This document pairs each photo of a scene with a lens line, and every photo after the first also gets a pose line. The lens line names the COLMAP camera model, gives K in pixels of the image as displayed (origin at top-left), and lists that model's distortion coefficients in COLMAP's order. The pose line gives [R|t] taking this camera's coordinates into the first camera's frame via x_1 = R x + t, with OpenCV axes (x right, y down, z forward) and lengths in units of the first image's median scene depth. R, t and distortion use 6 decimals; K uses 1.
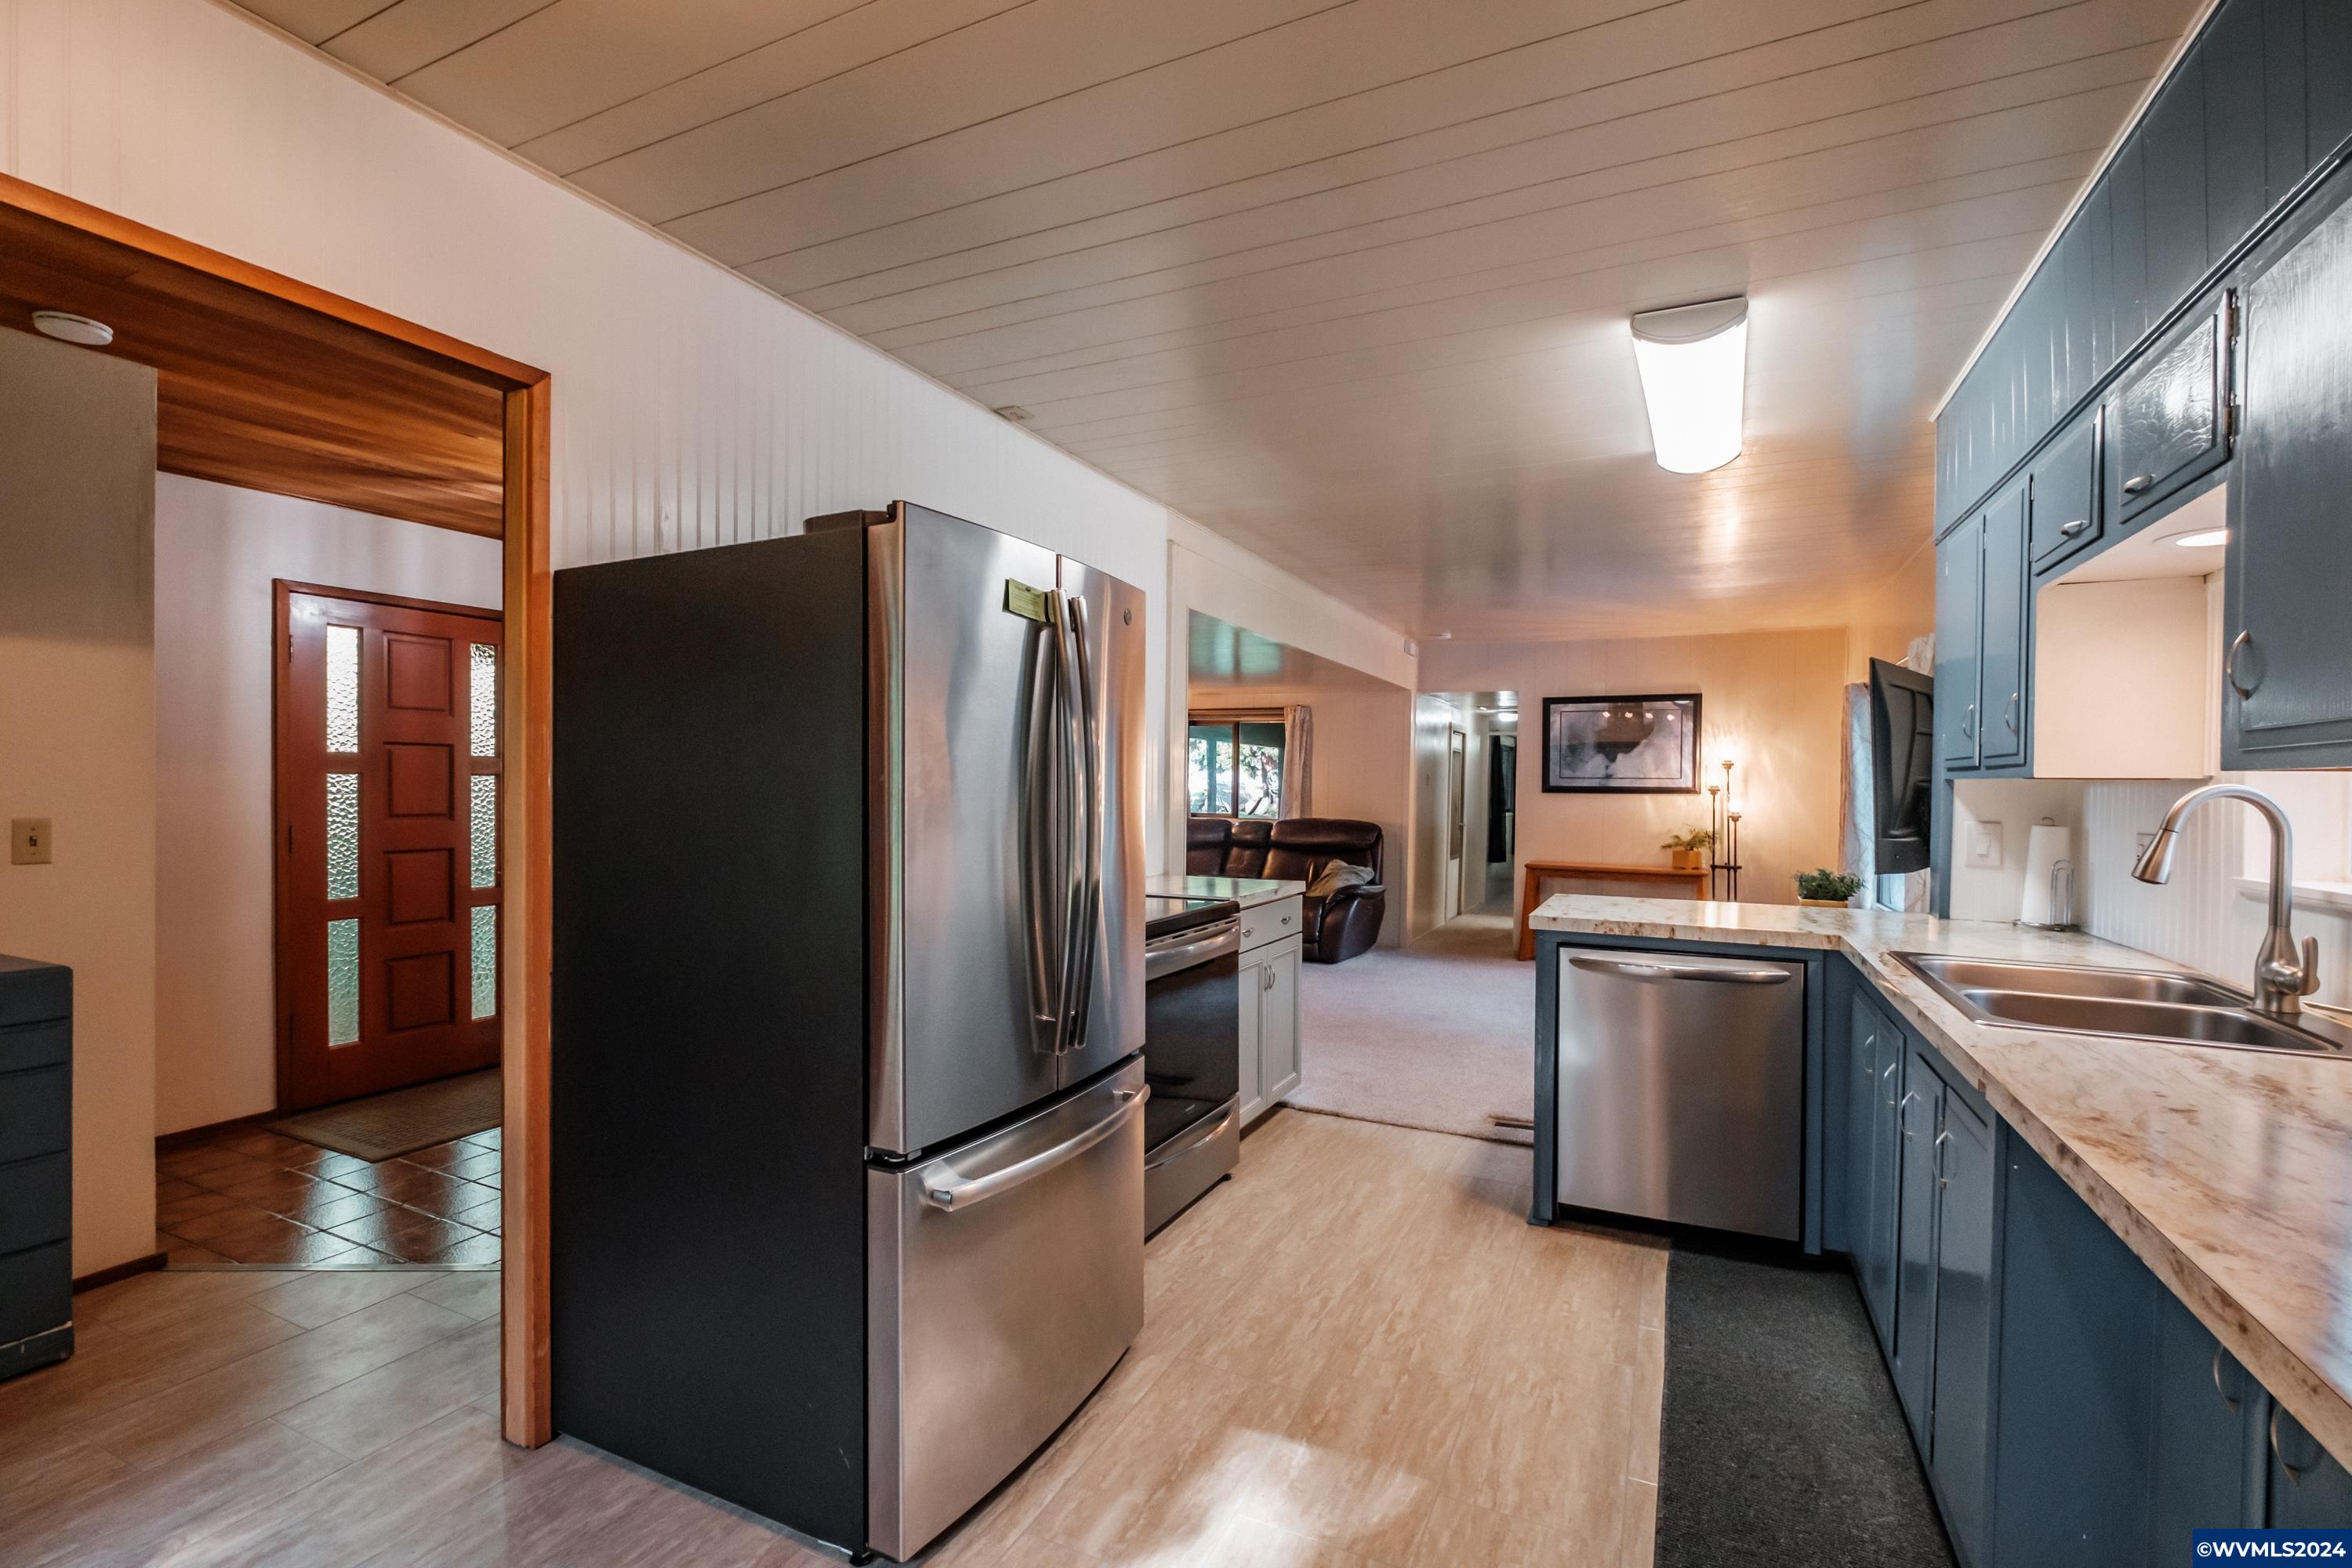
lens RADIAL K [[1052.6, 0, 1170.8], [0, 1052.6, 789.1], [0, 0, 1]] dist [-0.008886, 0.000433]
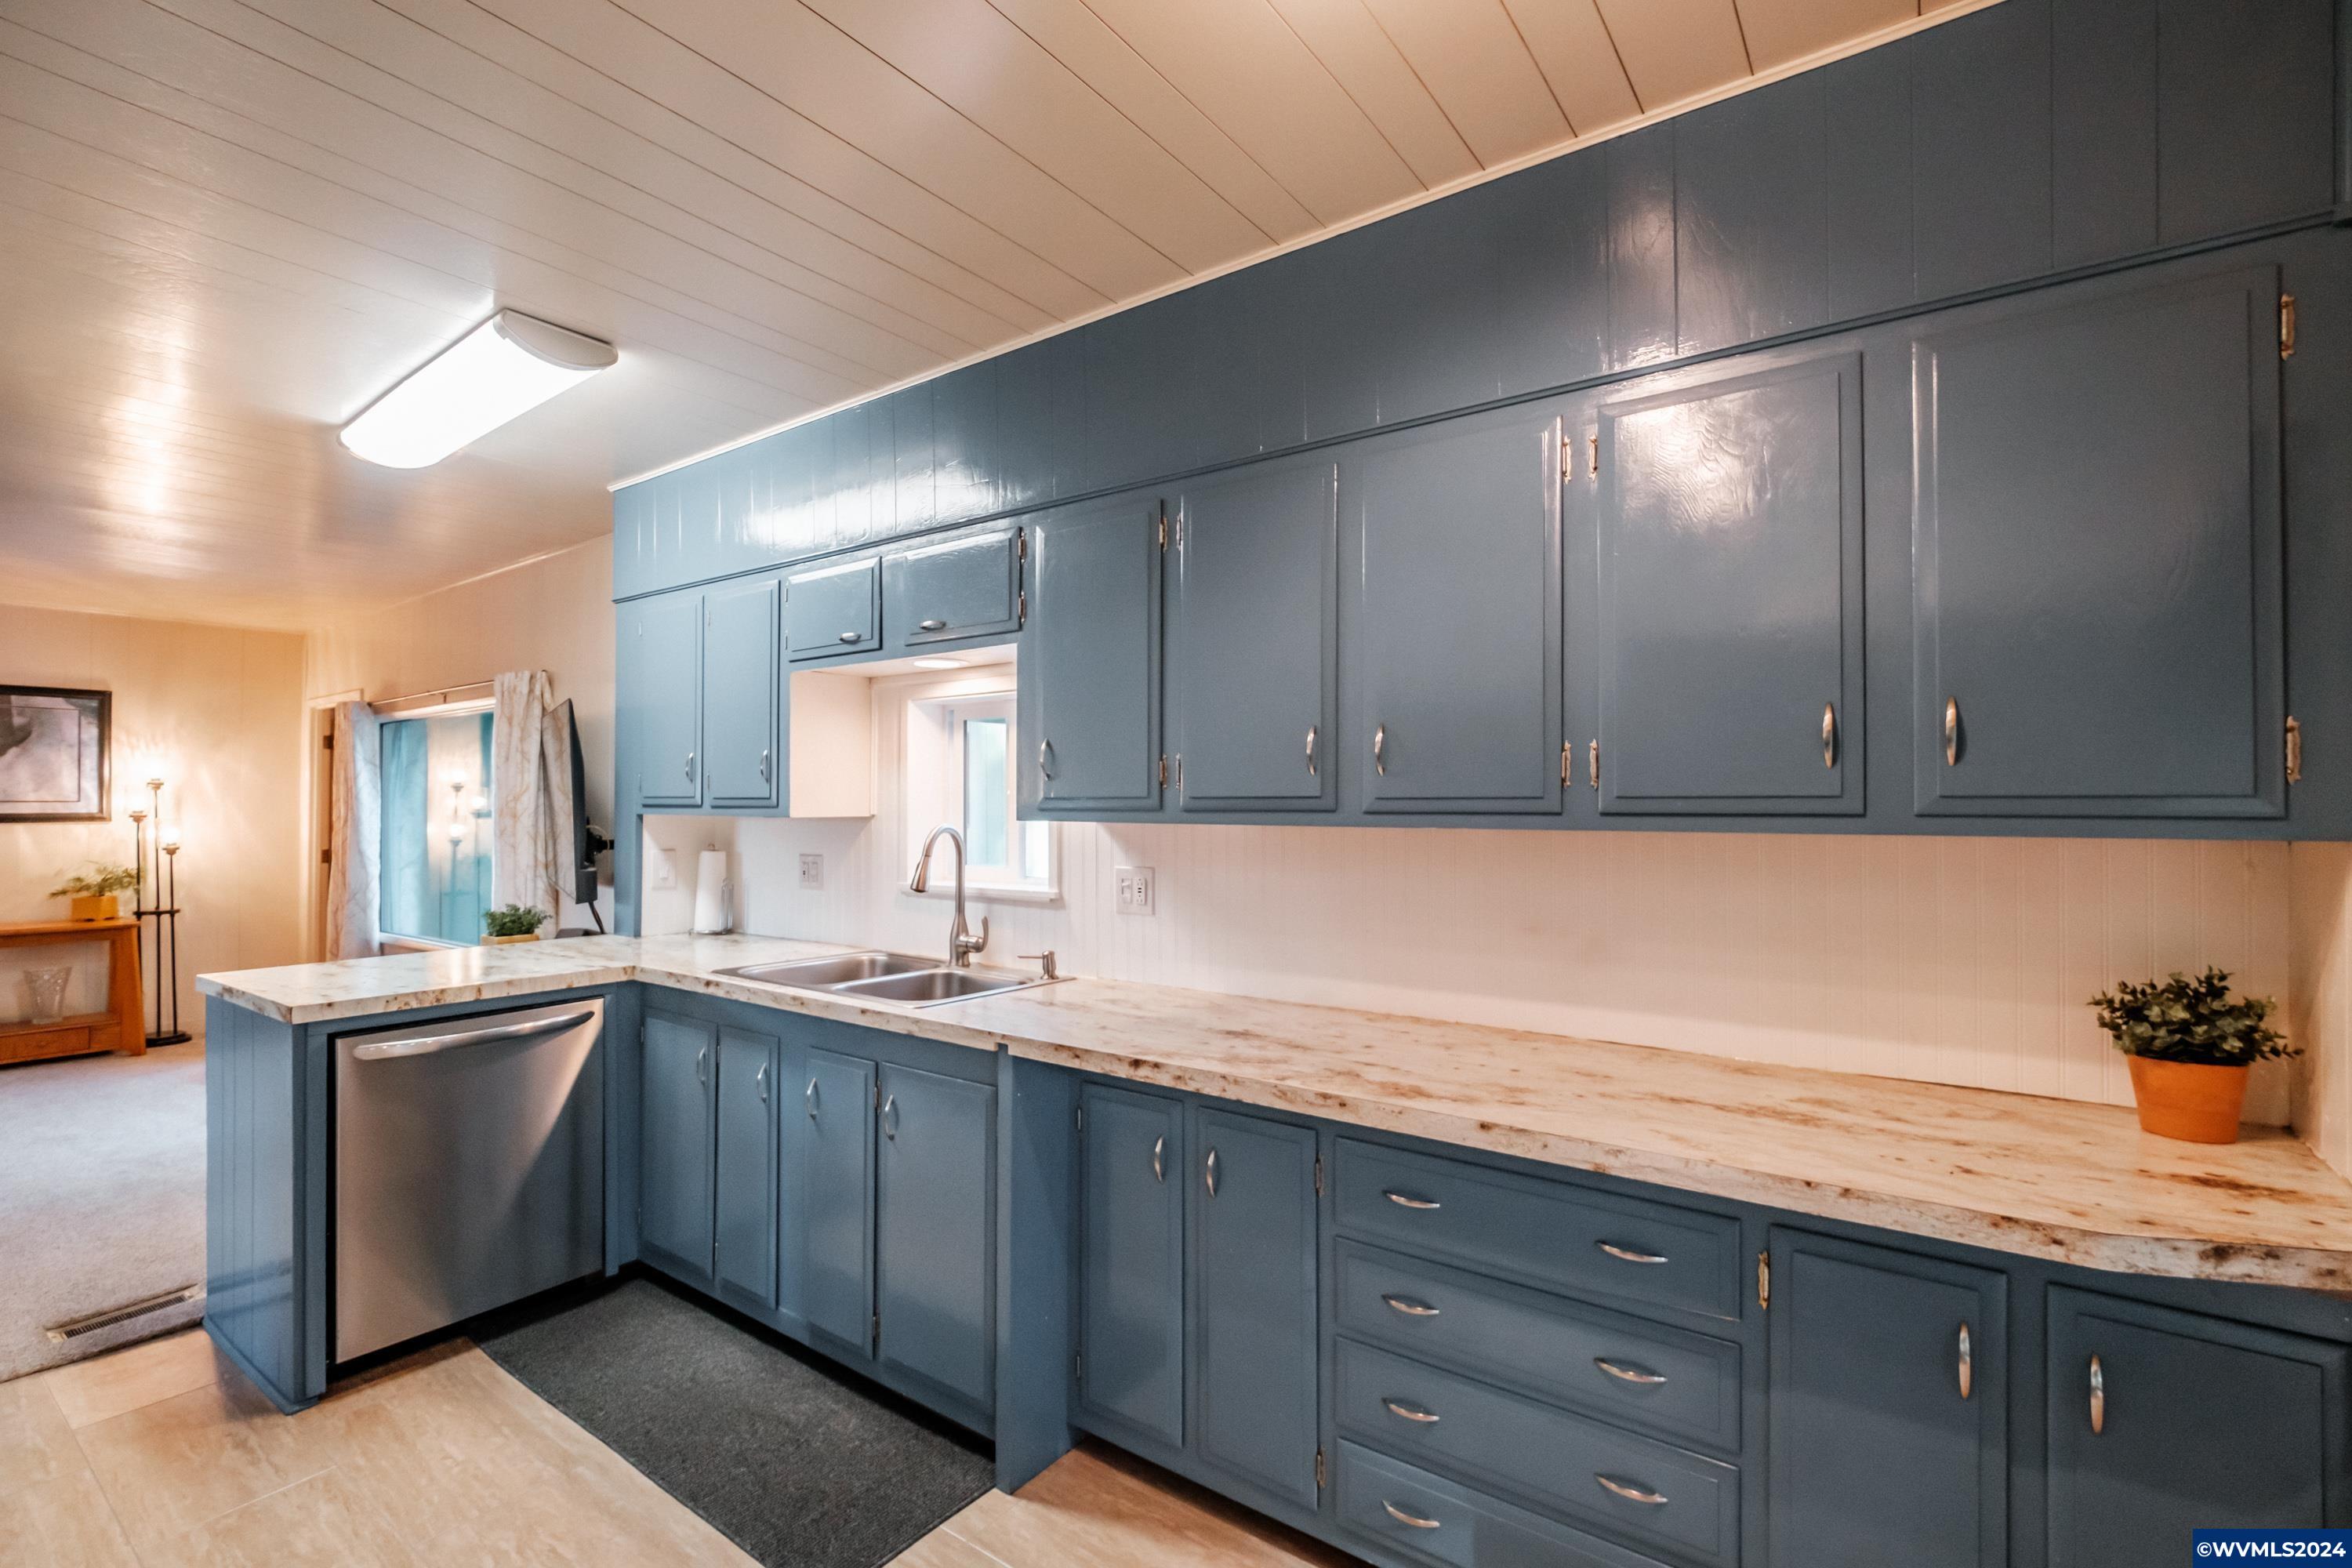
lens RADIAL K [[1052.6, 0, 1170.5], [0, 1052.6, 797.8], [0, 0, 1]] dist [-0.008886, 0.000433]
pose [[0.173448, -0.003856, 0.984836, -0.298509], [0.004025, 0.999987, 0.003206, -0.030700], [-0.984835, 0.003408, 0.173461, 0.254796]]
